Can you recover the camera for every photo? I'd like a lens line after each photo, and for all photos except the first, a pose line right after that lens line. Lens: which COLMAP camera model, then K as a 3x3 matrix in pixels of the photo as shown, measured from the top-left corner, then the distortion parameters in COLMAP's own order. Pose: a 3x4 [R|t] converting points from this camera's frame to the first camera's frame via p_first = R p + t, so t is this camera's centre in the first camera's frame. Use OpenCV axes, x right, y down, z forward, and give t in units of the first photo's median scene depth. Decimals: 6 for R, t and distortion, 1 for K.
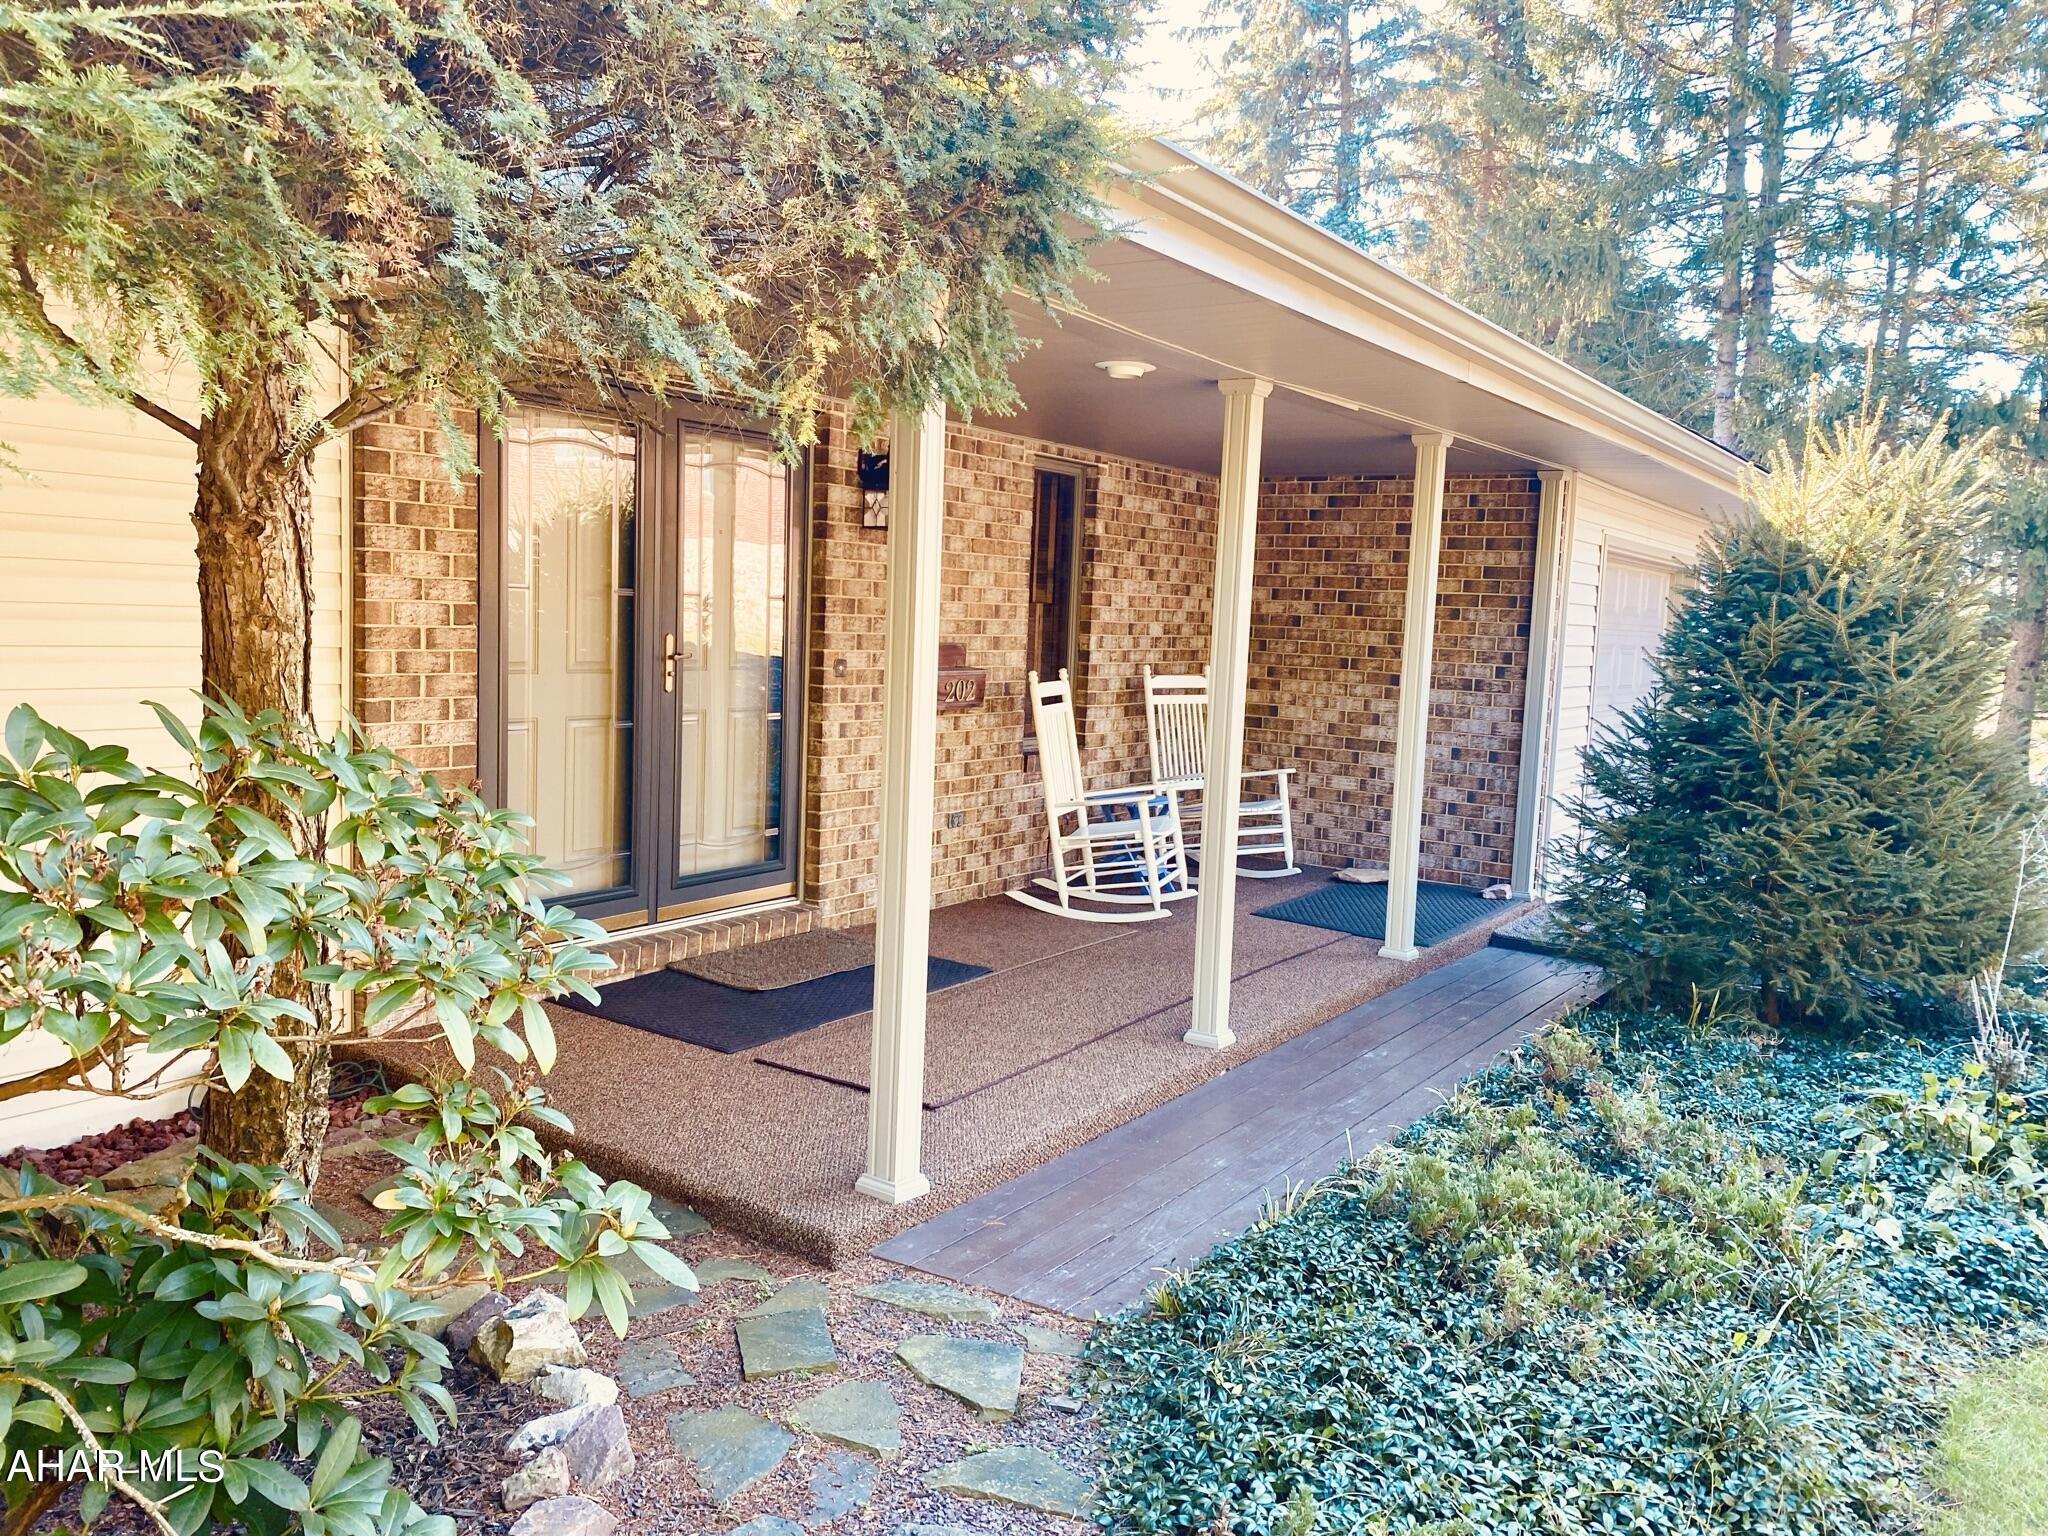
lens RADIAL K [[1577.1, 0, 1024.0], [0, 1577.1, 768.0], [0, 0, 1]] dist [0.074682, -0.068156]
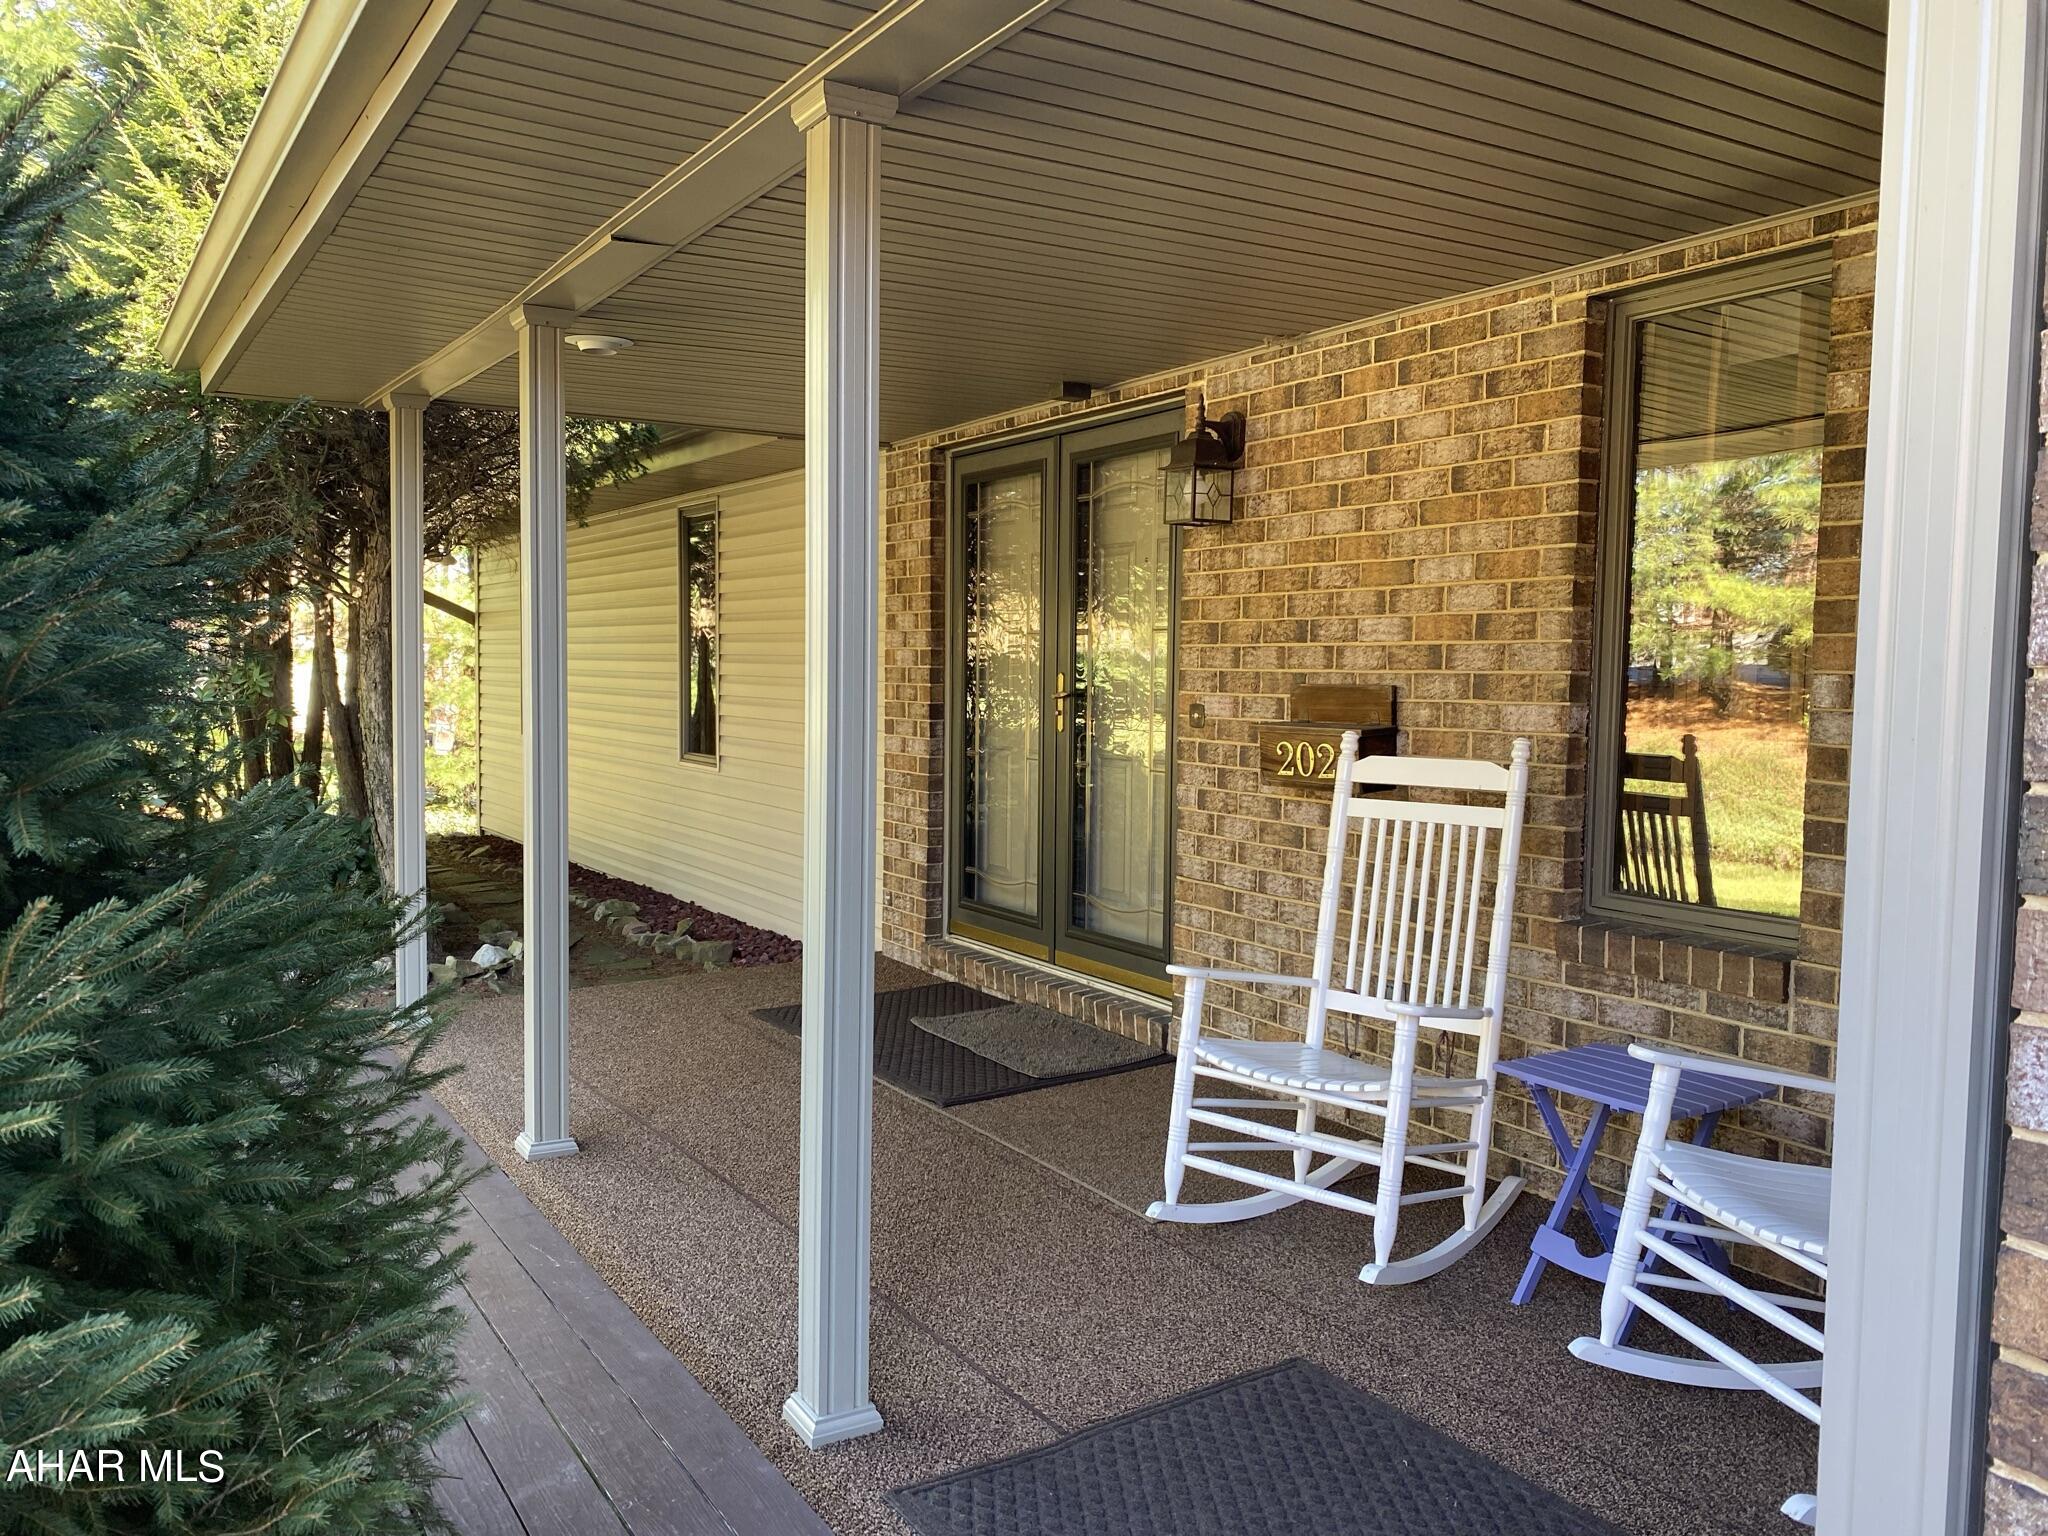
lens RADIAL K [[1577.1, 0, 1024.0], [0, 1577.1, 768.0], [0, 0, 1]] dist [0.074682, -0.068156]
pose [[-0.412098, 0.016509, -0.910990, 0.595742], [-0.114014, 0.991043, 0.069535, -0.080198], [0.903978, 0.132521, -0.406525, 1.212829]]
